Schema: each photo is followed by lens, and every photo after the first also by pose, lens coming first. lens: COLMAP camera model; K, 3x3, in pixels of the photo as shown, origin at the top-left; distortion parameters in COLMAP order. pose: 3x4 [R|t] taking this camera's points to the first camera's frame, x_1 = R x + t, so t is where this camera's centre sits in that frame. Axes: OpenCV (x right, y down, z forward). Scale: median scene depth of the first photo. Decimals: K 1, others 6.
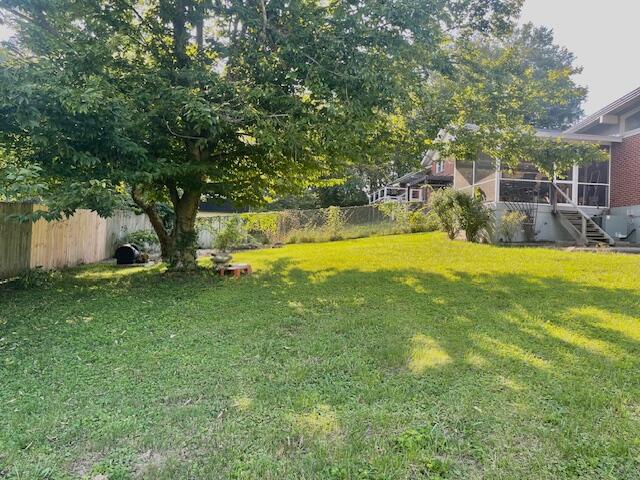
lens RADIAL K [[482.5, 0, 321.4], [0, 482.5, 237.4], [0, 0, 1]] dist [0.081037, -0.102649]
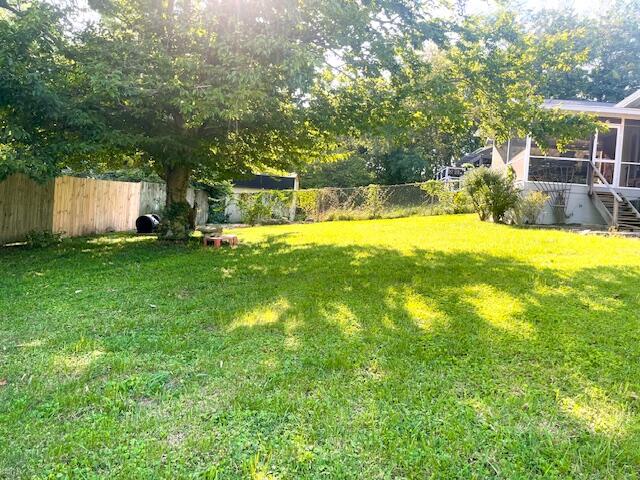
lens RADIAL K [[482.7, 0, 326.0], [0, 482.7, 241.0], [0, 0, 1]] dist [0.073563, -0.105309]
pose [[0.986908, 0.036225, -0.157164, 0.130323], [-0.028821, 0.998376, 0.049138, 0.006941], [0.158689, -0.043965, 0.986349, 0.005830]]
